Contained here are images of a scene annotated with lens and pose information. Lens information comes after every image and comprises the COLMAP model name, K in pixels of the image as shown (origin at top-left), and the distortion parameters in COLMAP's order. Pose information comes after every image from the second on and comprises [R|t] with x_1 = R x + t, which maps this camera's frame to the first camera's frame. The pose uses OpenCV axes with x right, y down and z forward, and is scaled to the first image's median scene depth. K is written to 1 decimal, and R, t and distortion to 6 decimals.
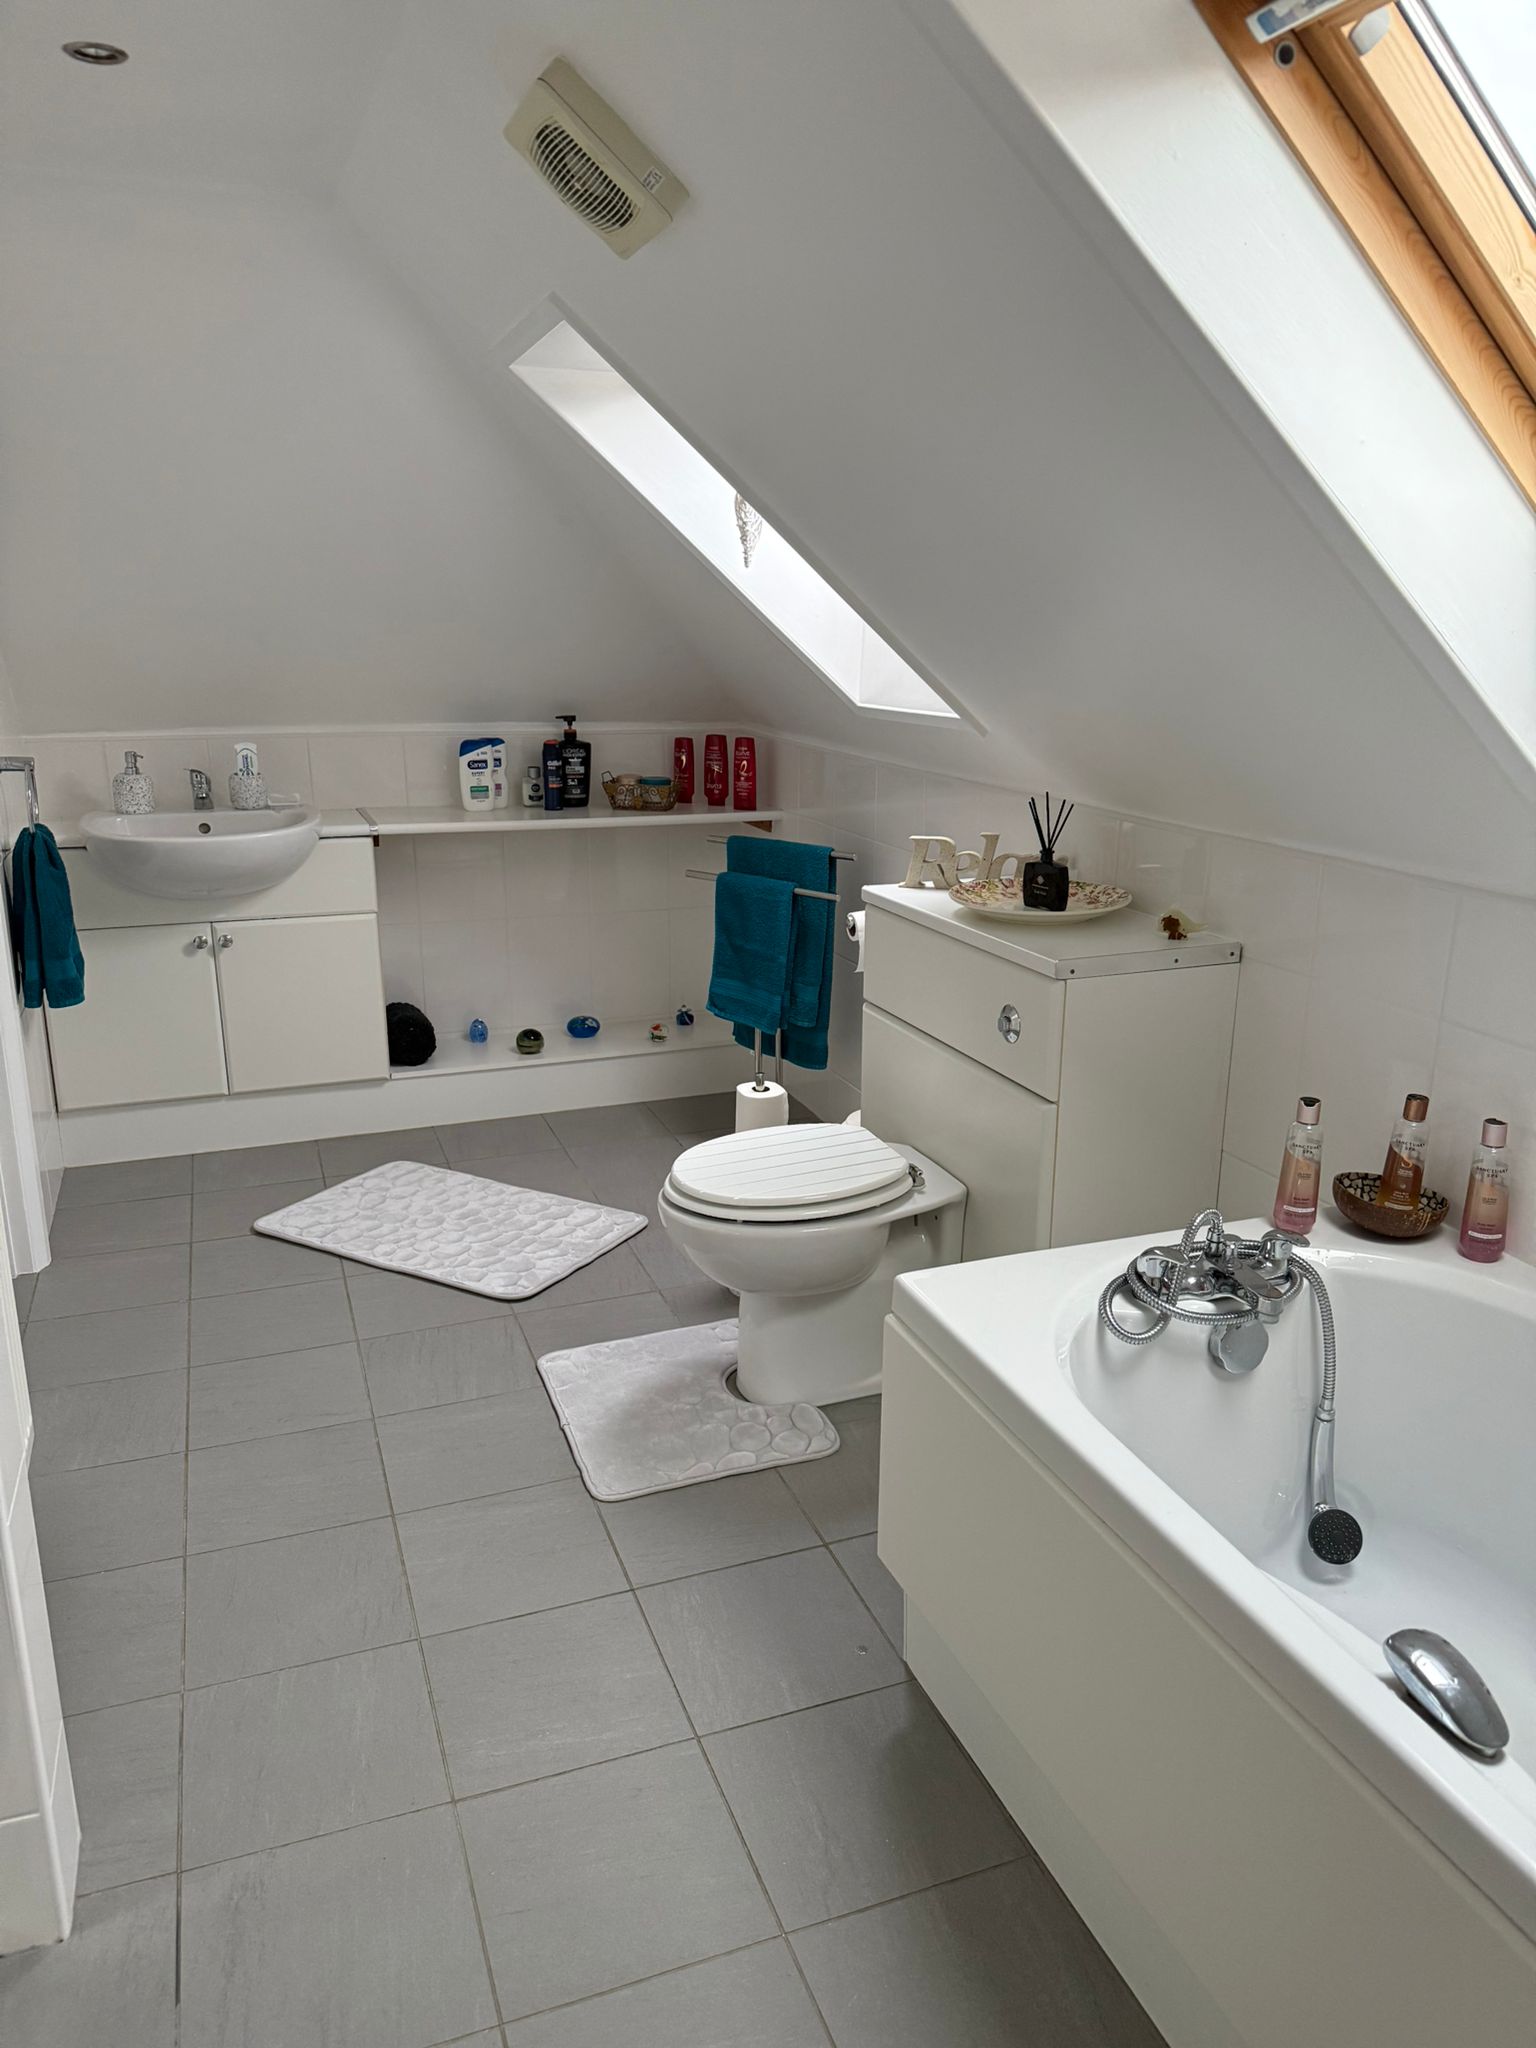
lens RADIAL K [[1435.3, 0, 760.5], [0, 1435.3, 1040.0], [0, 0, 1]] dist [0.049474, -0.068082]
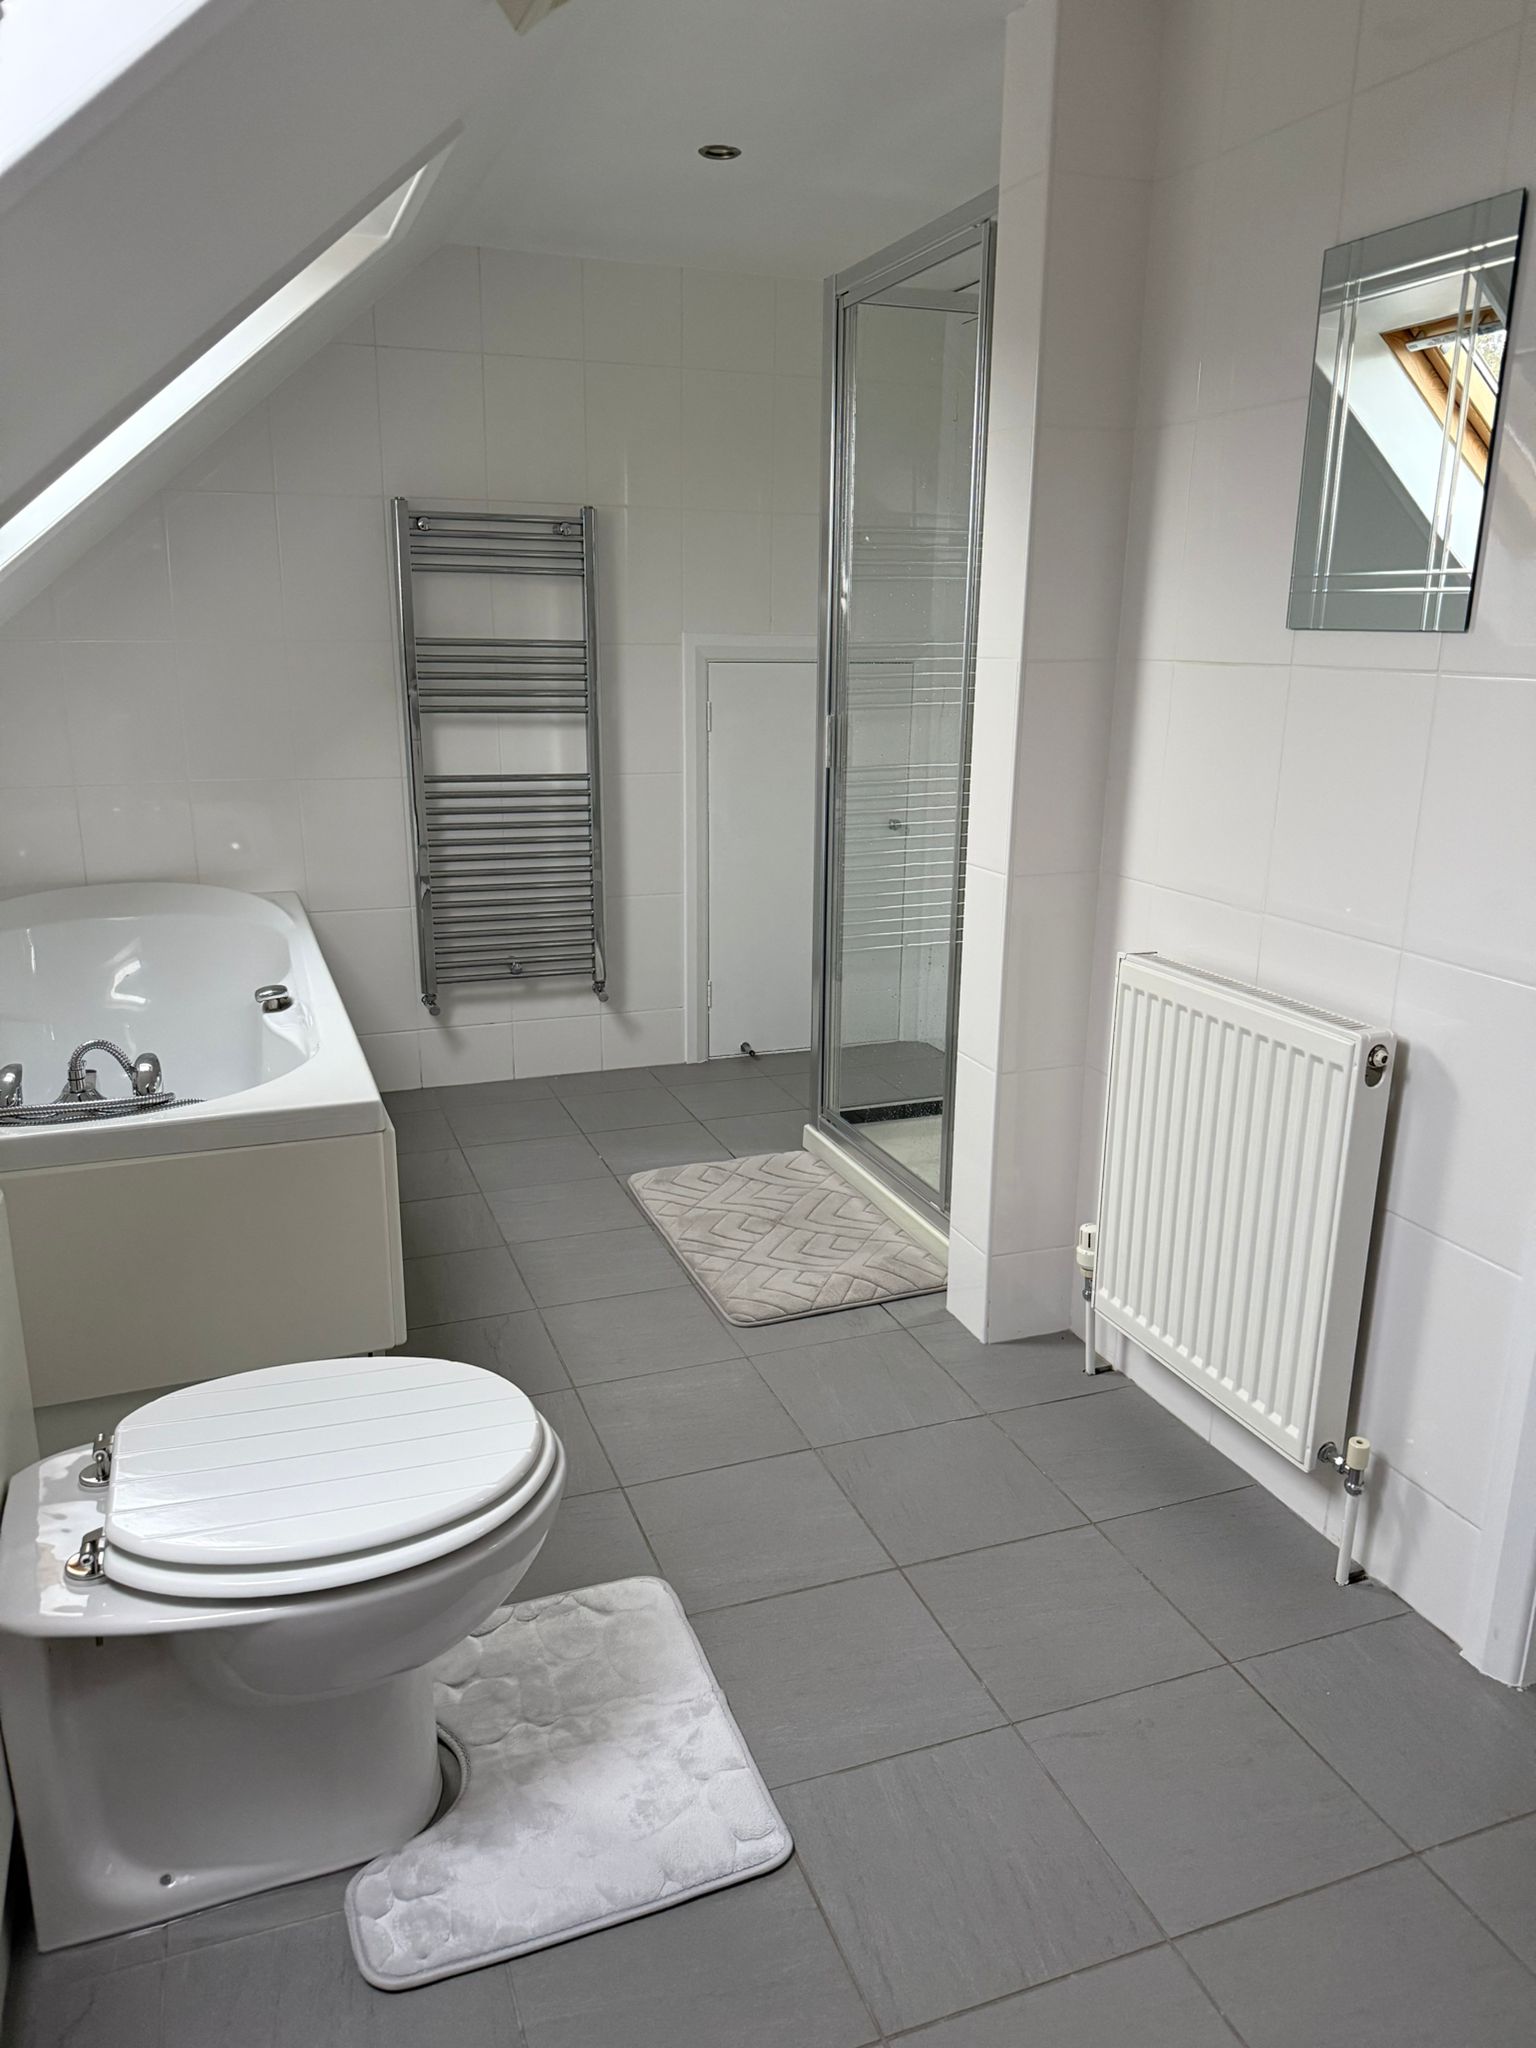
lens RADIAL K [[1425.4, 0, 766.4], [0, 1425.4, 1051.3], [0, 0, 1]] dist [0.064054, -0.125182]
pose [[-0.999863, -0.015247, -0.006373, -0.193028], [-0.016292, 0.844982, 0.534547, -0.449701], [-0.002765, 0.534577, -0.845115, 1.814126]]
